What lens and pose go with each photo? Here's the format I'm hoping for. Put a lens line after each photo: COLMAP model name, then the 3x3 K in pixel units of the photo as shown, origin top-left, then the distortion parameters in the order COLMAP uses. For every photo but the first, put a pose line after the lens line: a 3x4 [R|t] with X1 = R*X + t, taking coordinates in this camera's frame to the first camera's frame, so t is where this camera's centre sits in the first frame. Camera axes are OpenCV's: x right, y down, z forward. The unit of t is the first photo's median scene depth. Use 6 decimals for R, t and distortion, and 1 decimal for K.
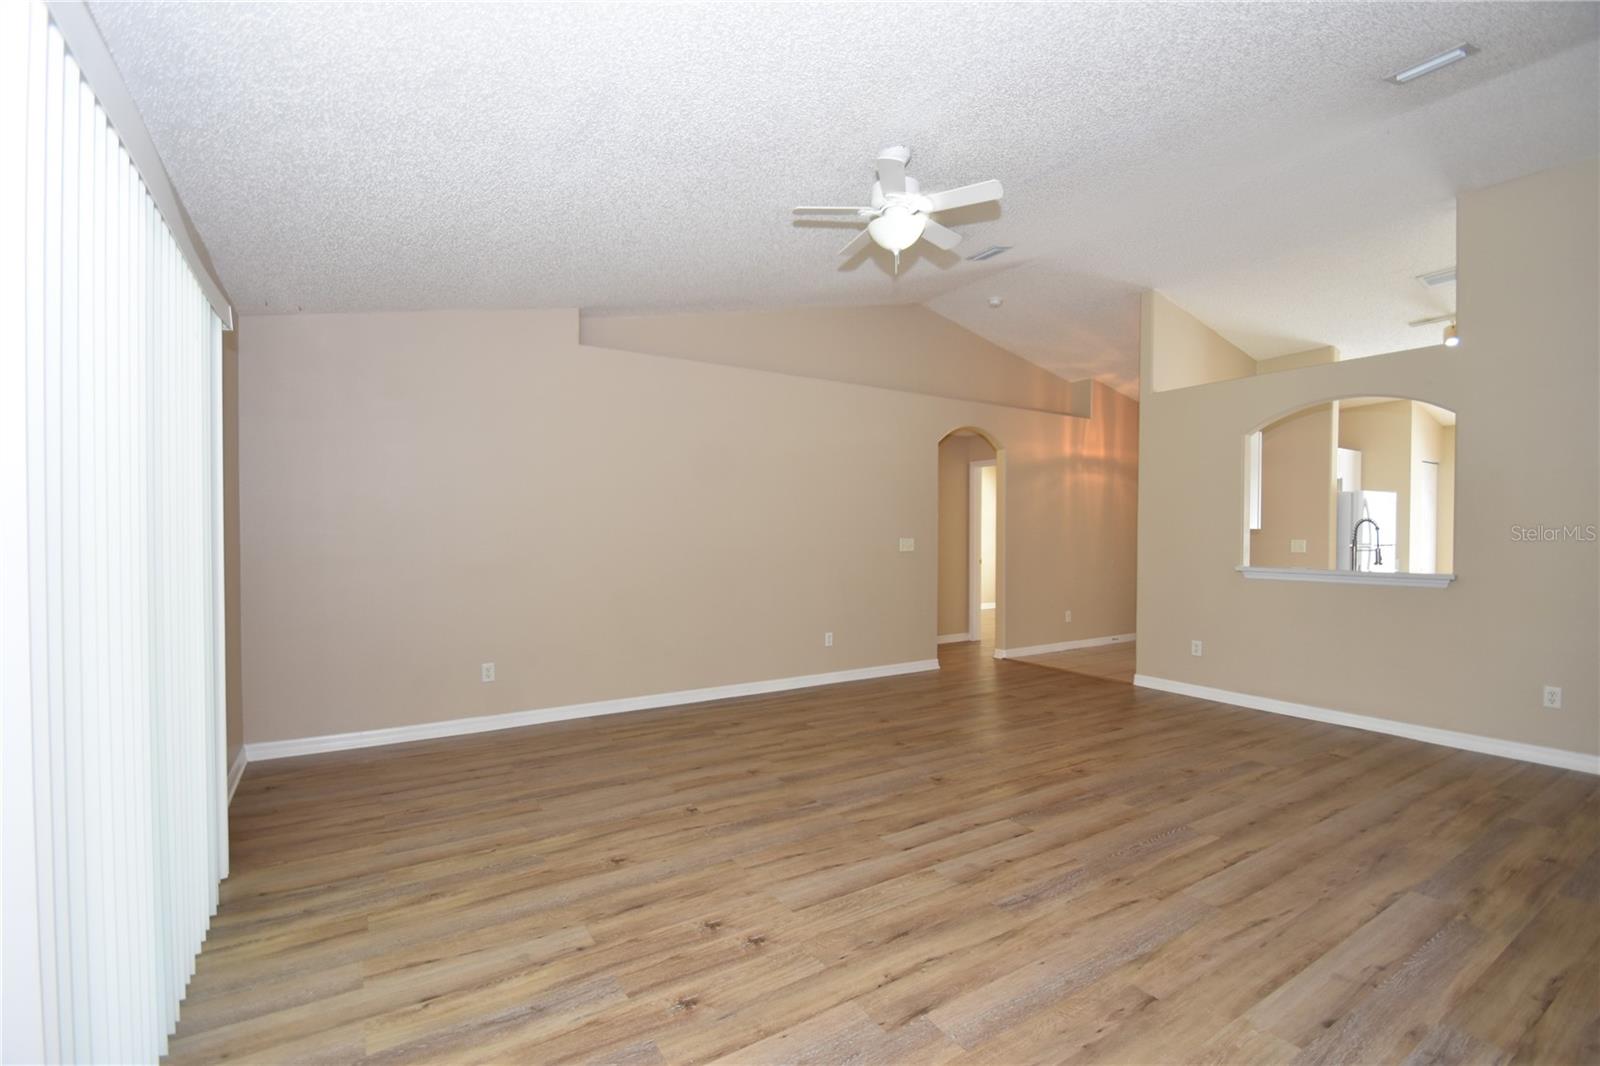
lens RADIAL K [[700.5, 0, 796.3], [0, 700.5, 540.9], [0, 0, 1]] dist [0.011344, -0.014789]
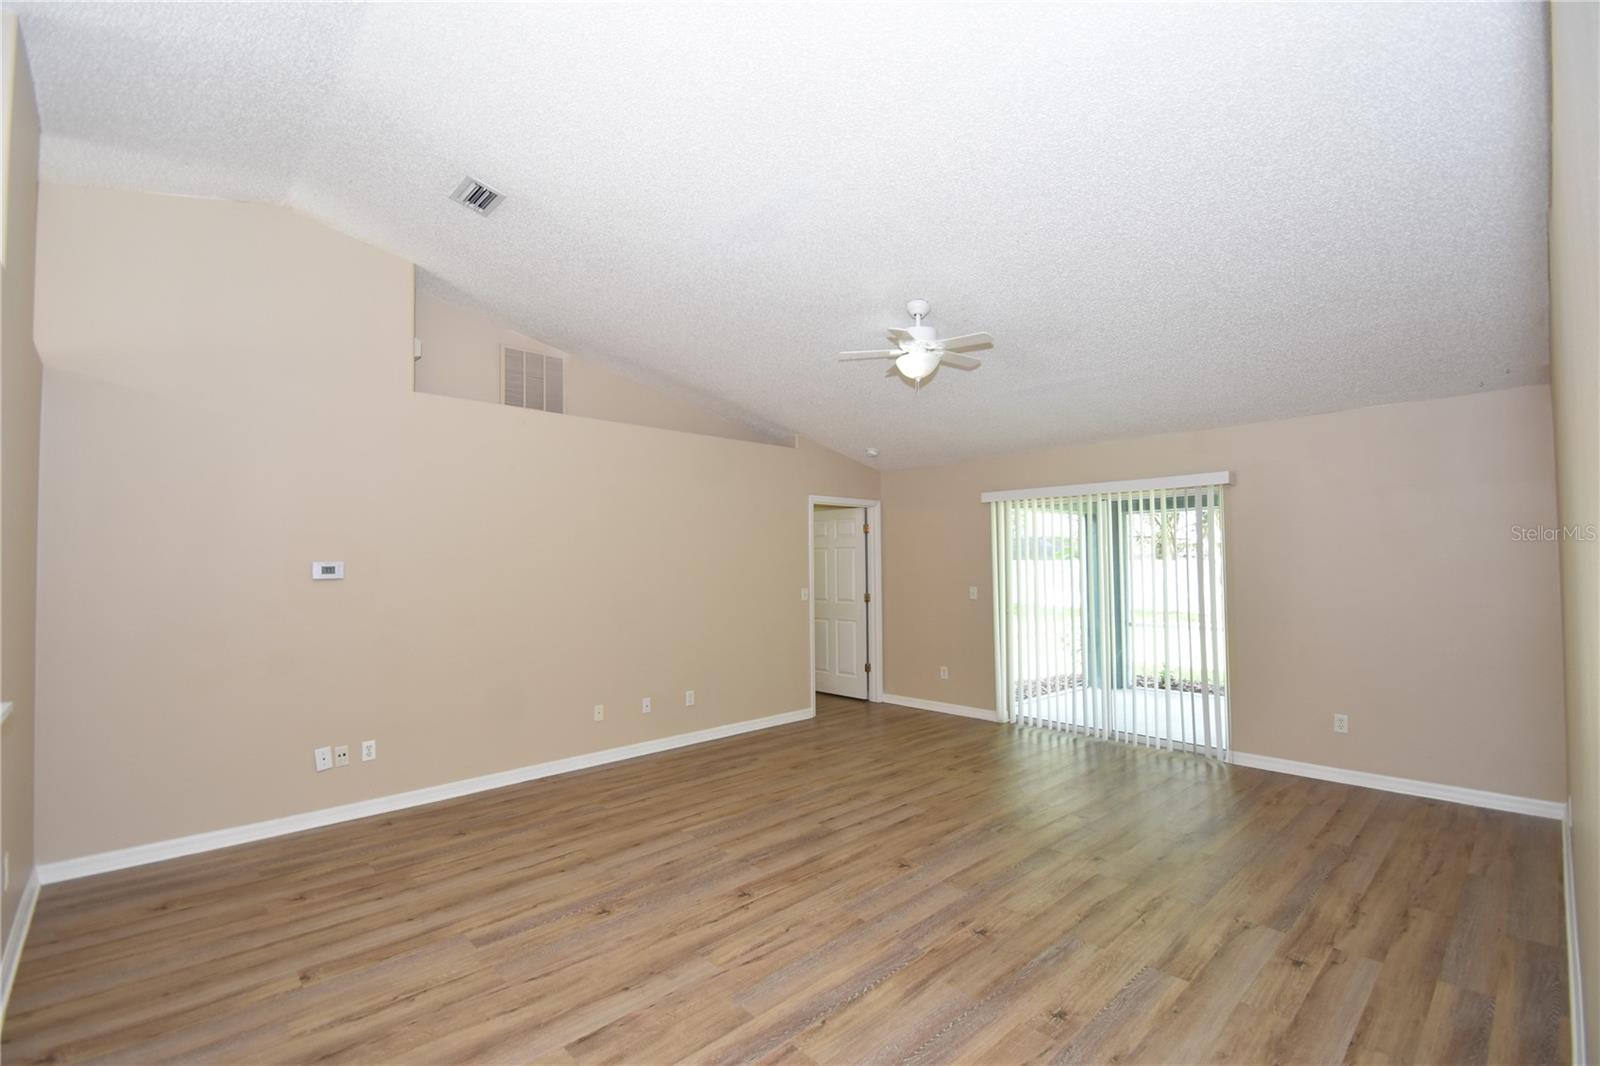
lens RADIAL K [[700.5, 0, 796.3], [0, 700.5, 540.9], [0, 0, 1]] dist [0.011344, -0.014789]
pose [[-0.983537, -0.000849, -0.180706, 0.539566], [0.003370, 0.999729, -0.023038, -0.075465], [0.180677, -0.023268, -0.983267, 2.009352]]
